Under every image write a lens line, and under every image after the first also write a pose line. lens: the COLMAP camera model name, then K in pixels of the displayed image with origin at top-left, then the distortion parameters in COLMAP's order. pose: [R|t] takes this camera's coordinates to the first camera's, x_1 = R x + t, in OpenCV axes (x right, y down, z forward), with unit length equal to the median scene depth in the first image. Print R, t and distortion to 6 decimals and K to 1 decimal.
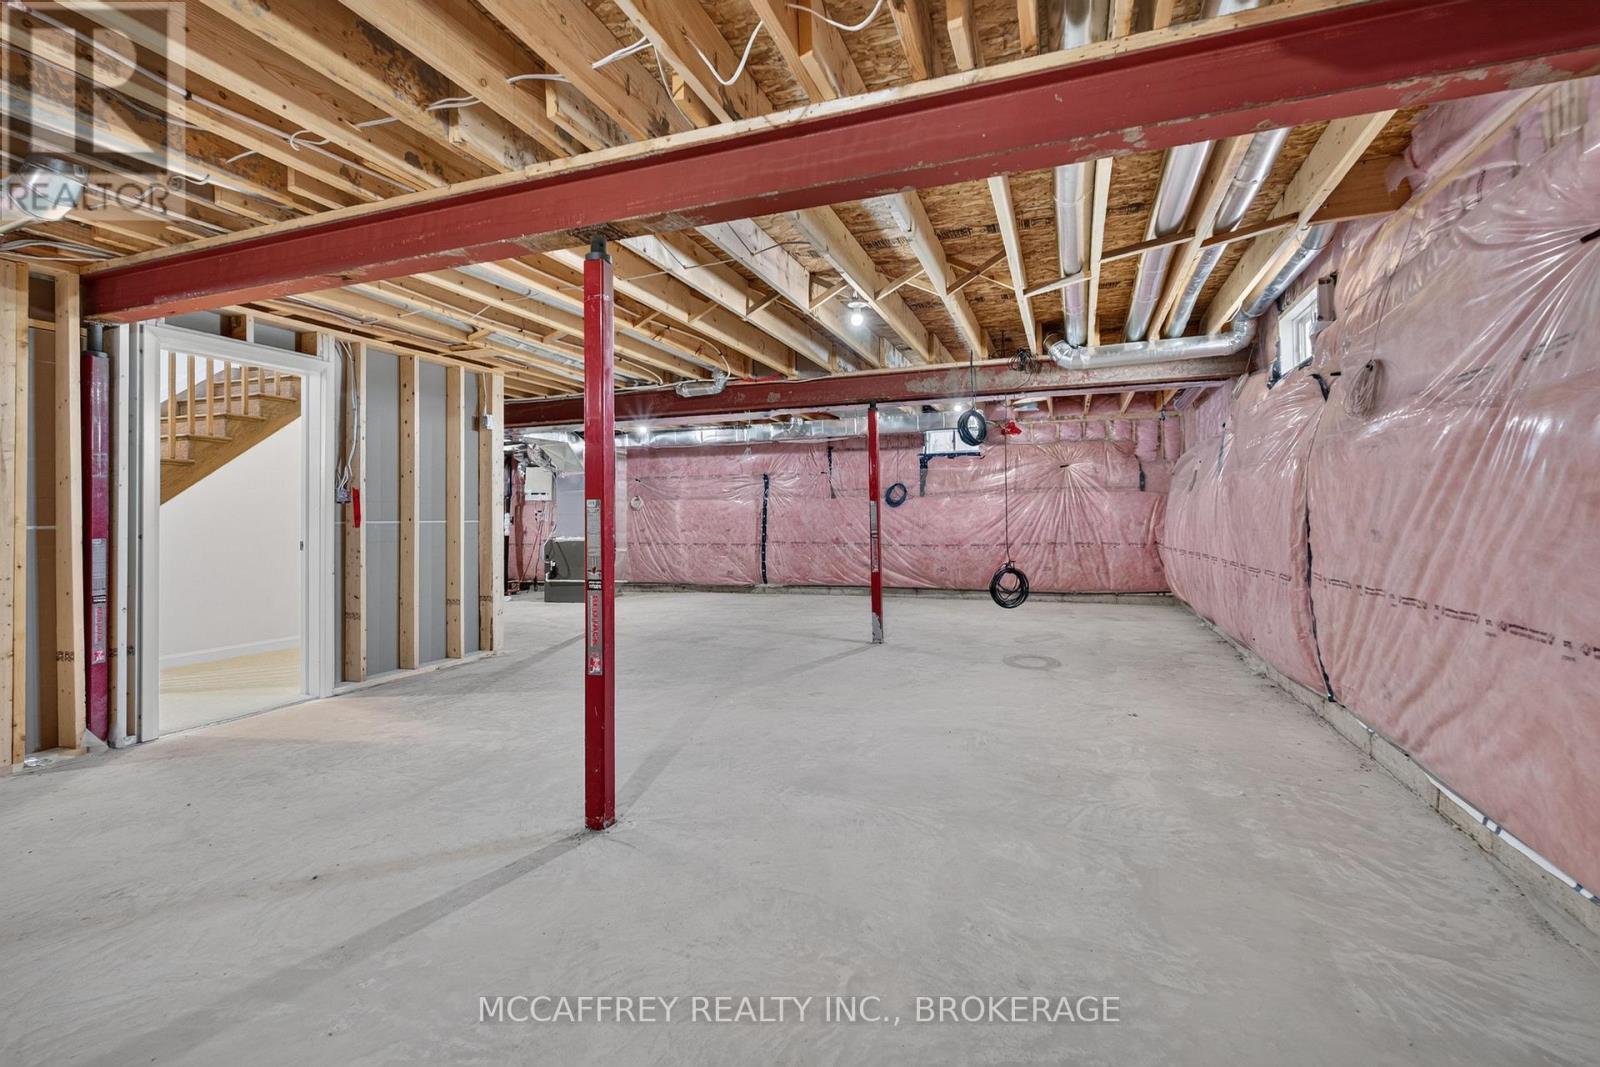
lens RADIAL K [[713.6, 0, 804.1], [0, 713.6, 496.4], [0, 0, 1]] dist [0.006085, -0.000493]
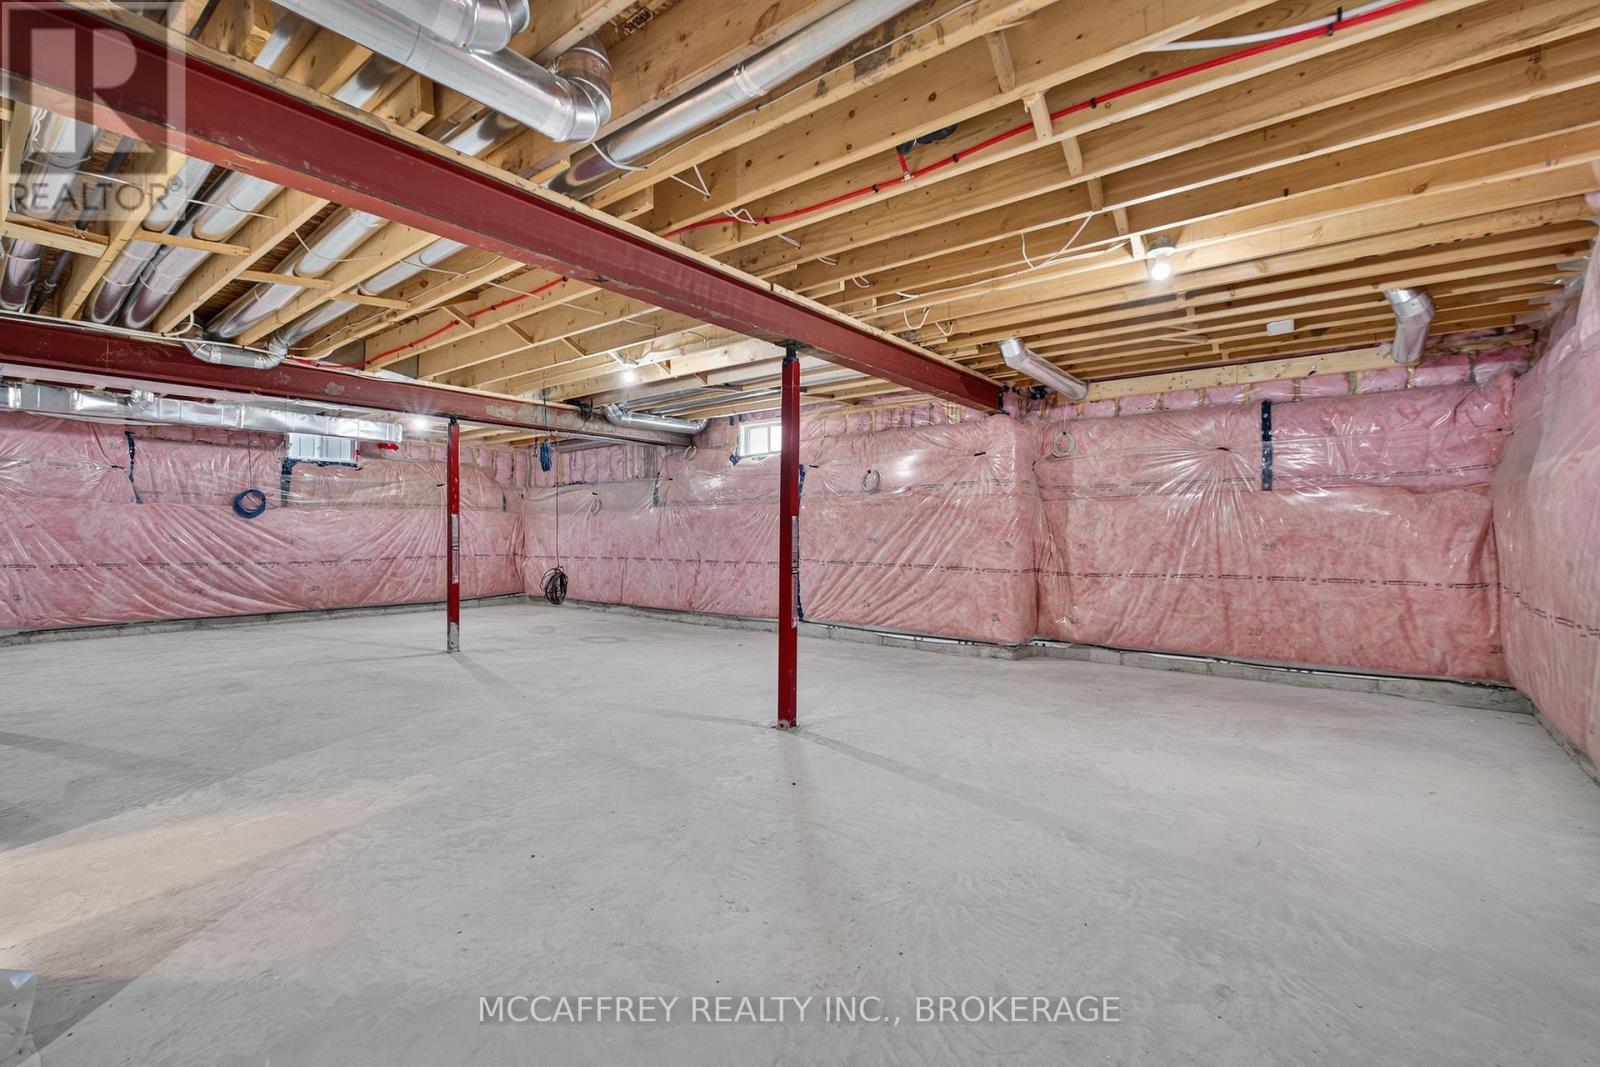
lens RADIAL K [[690.7, 0, 800.7], [0, 690.7, 528.5], [0, 0, 1]] dist [0.016625, -0.000154]
pose [[0.333653, 0.016377, 0.942554, -0.457177], [-0.034394, 0.999395, -0.005189, 0.009826], [-0.942068, -0.030687, 0.334014, 0.129374]]
